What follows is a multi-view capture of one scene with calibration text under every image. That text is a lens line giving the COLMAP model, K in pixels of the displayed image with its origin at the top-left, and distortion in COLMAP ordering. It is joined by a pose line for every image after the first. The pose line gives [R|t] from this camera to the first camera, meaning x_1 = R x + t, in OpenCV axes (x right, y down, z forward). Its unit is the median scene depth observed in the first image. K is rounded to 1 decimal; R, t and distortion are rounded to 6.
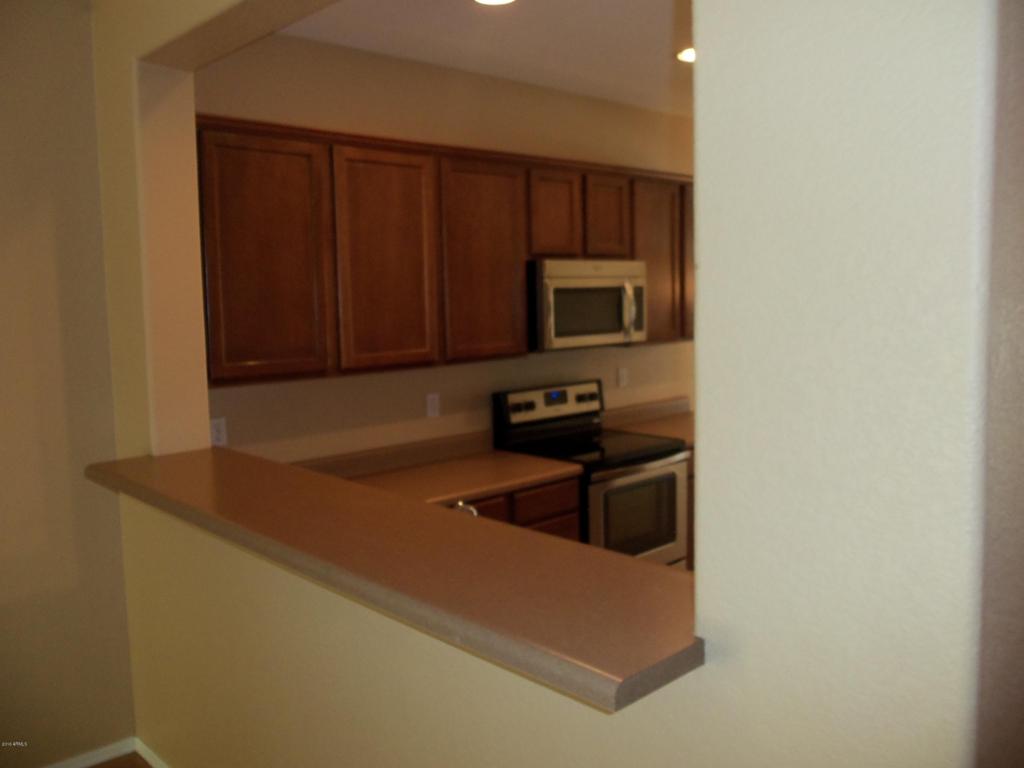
lens RADIAL K [[837.7, 0, 511.6], [0, 837.7, 381.7], [0, 0, 1]] dist [-0.051156, 0.015357]
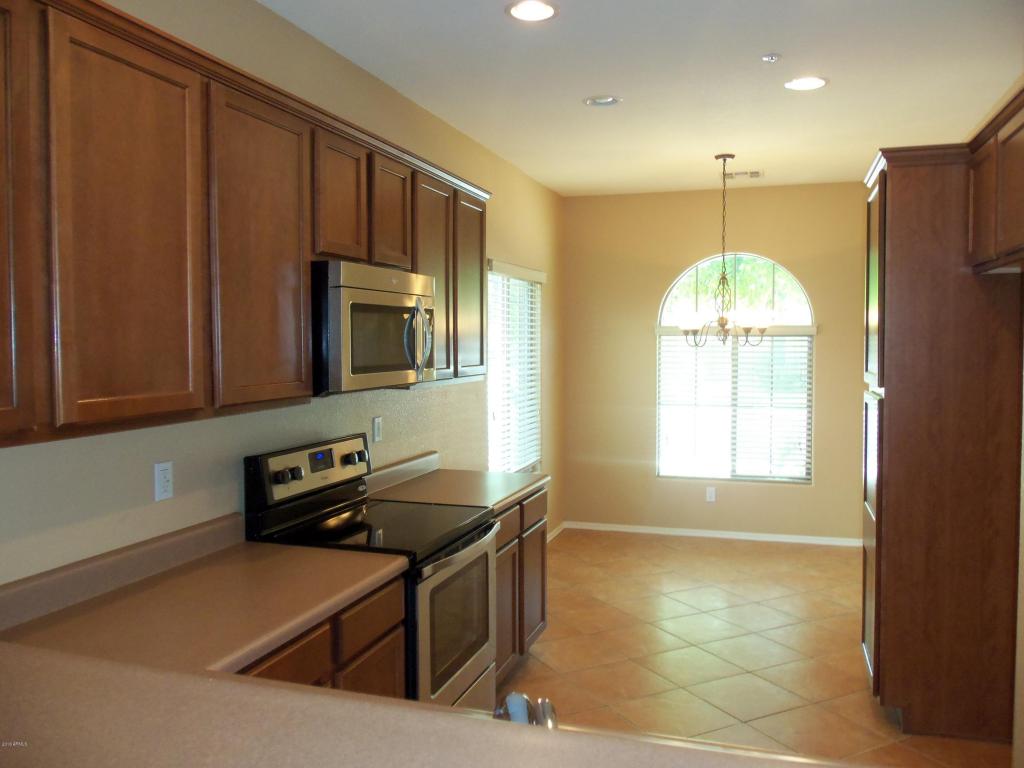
lens RADIAL K [[837.7, 0, 497.6], [0, 837.7, 397.6], [0, 0, 1]] dist [-0.051156, 0.015357]
pose [[0.879326, -0.005773, 0.476186, -0.169989], [0.026010, 0.999016, -0.035918, -0.005125], [-0.475510, 0.043969, 0.878611, 0.327072]]
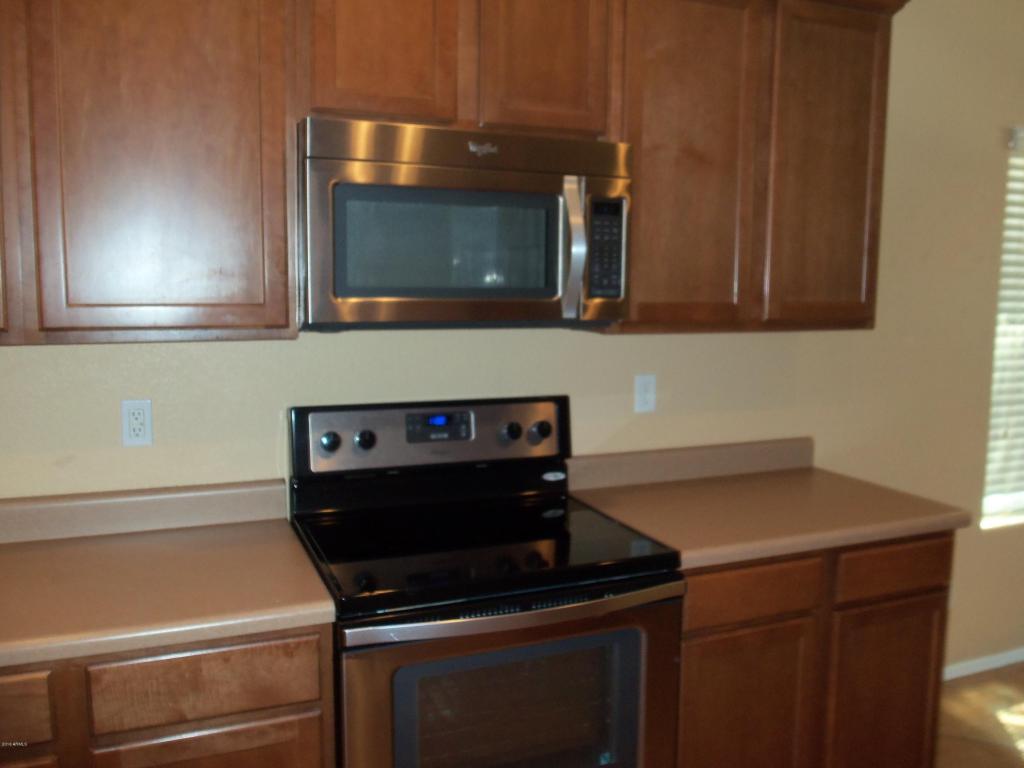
lens RADIAL K [[837.7, 0, 508.3], [0, 837.7, 385.4], [0, 0, 1]] dist [-0.051156, 0.015357]
pose [[0.935944, 0.080311, -0.342868, 0.281966], [-0.071013, 0.996689, 0.039610, -0.030366], [0.344914, -0.012725, 0.938548, 0.594896]]
